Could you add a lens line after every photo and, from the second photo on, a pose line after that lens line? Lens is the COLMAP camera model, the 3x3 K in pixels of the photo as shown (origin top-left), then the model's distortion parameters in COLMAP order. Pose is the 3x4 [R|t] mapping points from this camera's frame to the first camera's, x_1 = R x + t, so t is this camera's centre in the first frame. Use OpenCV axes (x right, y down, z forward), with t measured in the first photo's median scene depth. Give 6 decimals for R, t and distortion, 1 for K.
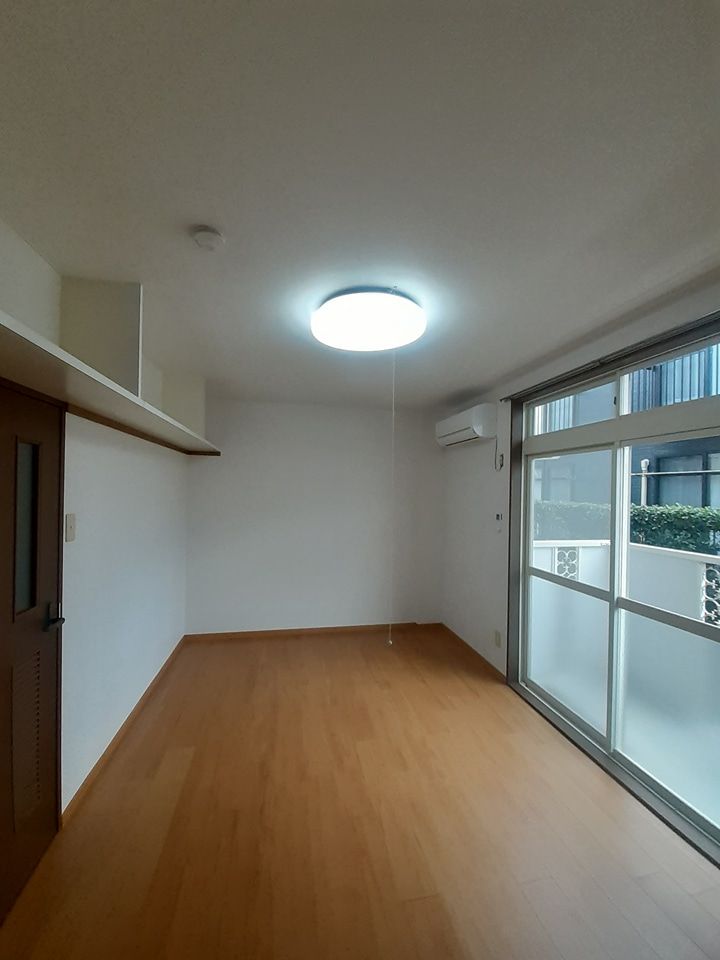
lens RADIAL K [[385.5, 0, 358.1], [0, 385.5, 486.0], [0, 0, 1]] dist [-0.018899, -0.000090]
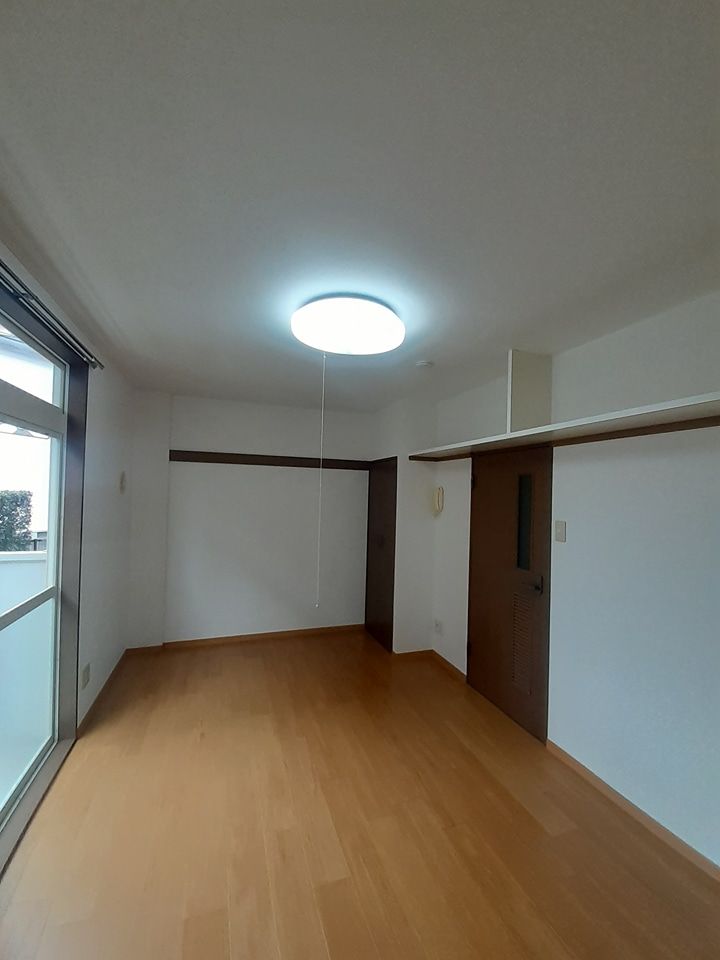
lens RADIAL K [[385.5, 0, 358.1], [0, 385.5, 486.0], [0, 0, 1]] dist [-0.018899, -0.000090]
pose [[-0.988500, -0.048964, -0.143074, 0.056306], [-0.046583, 0.998715, -0.019944, 0.004397], [0.143866, -0.013050, -0.989511, 0.905718]]
